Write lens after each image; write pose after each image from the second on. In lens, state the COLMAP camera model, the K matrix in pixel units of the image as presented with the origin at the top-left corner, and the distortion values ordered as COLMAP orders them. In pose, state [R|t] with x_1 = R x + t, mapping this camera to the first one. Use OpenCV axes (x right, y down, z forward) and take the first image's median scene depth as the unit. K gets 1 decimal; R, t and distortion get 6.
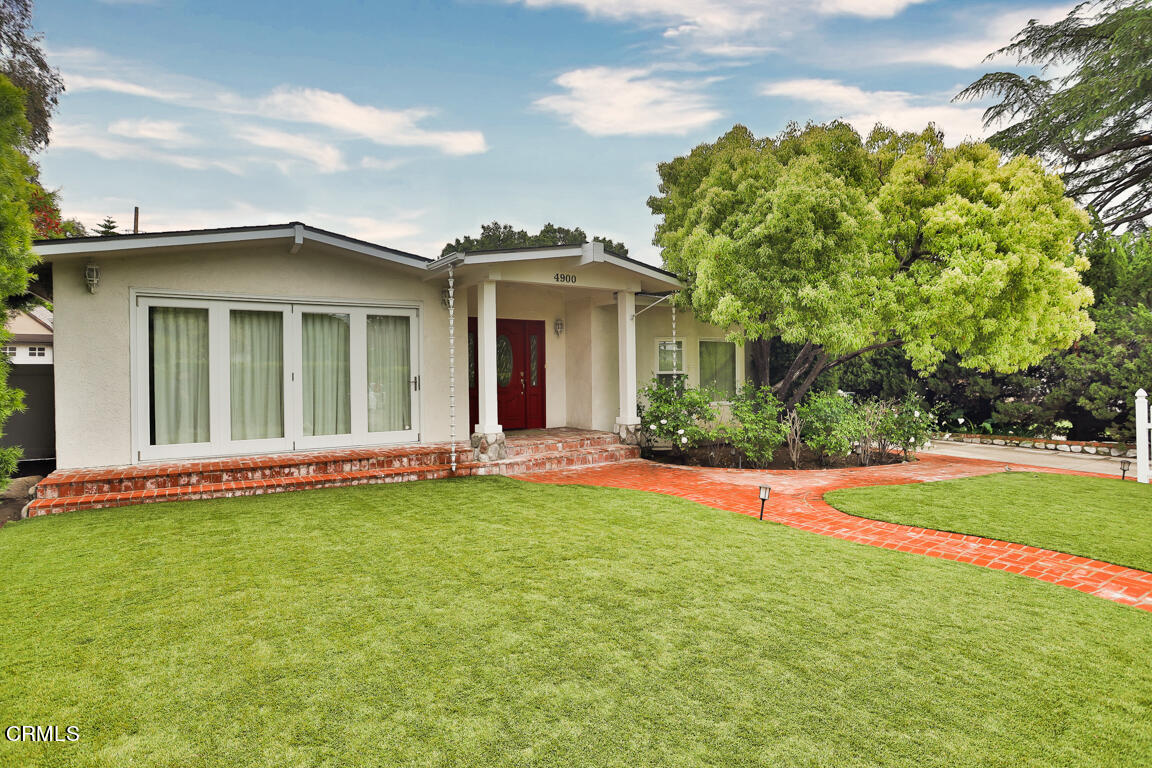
lens RADIAL K [[567.1, 0, 574.6], [0, 567.1, 380.6], [0, 0, 1]] dist [-0.006889, 0.001025]
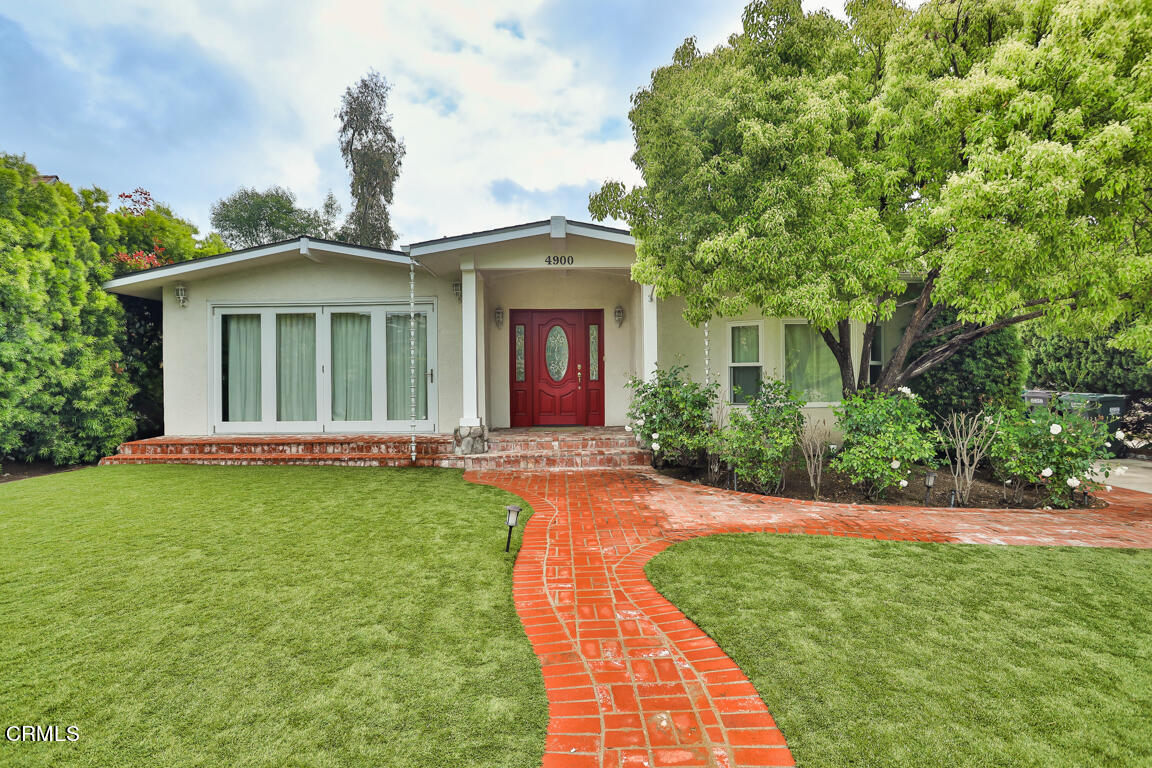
lens RADIAL K [[567.1, 0, 575.5], [0, 567.1, 389.3], [0, 0, 1]] dist [-0.006889, 0.001025]
pose [[0.854274, 0.017086, -0.519542, 0.598710], [-0.005564, 0.999703, 0.023729, 0.004775], [0.519793, -0.017381, 0.854115, 0.296026]]
